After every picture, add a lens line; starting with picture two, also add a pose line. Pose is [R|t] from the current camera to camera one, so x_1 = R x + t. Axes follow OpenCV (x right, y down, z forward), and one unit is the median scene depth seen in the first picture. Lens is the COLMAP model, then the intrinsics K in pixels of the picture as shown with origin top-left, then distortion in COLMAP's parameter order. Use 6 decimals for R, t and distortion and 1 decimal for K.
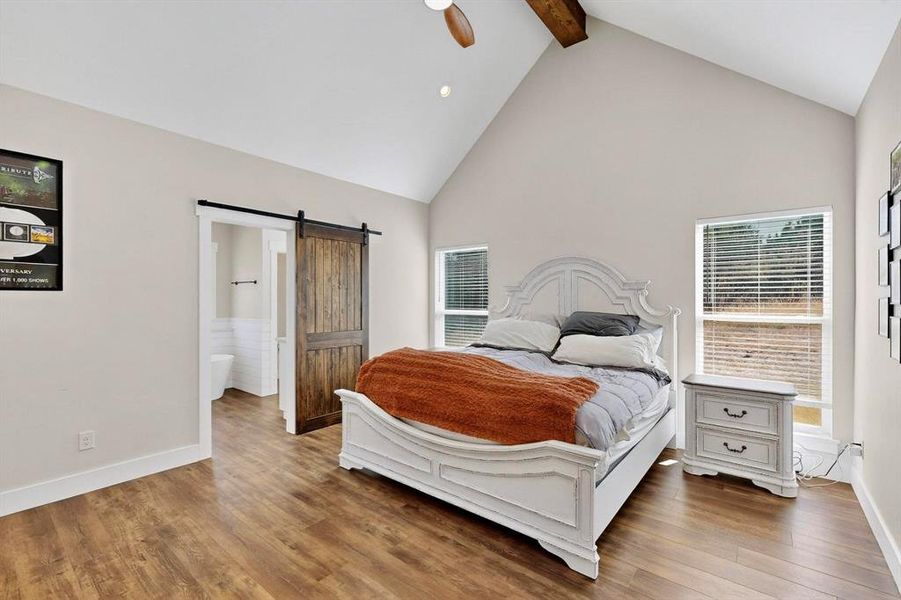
lens RADIAL K [[399.5, 0, 446.1], [0, 399.5, 301.2], [0, 0, 1]] dist [0.002344, -0.000223]
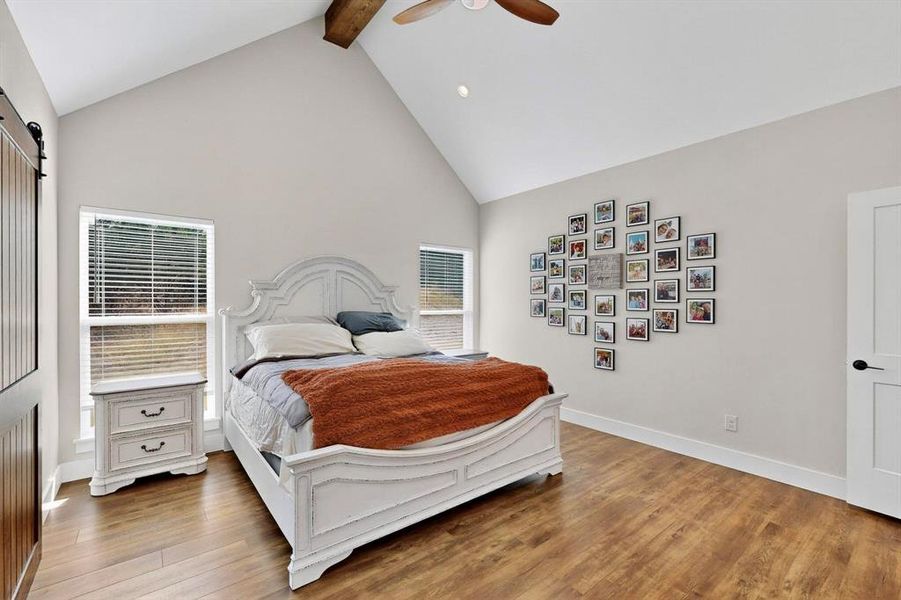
lens RADIAL K [[399.5, 0, 440.6], [0, 399.5, 312.8], [0, 0, 1]] dist [0.002344, -0.000223]
pose [[0.204165, -0.028274, 0.978528, -0.589079], [-0.000552, 0.999579, 0.028997, -0.000774], [-0.978936, -0.006461, 0.204064, 0.516818]]
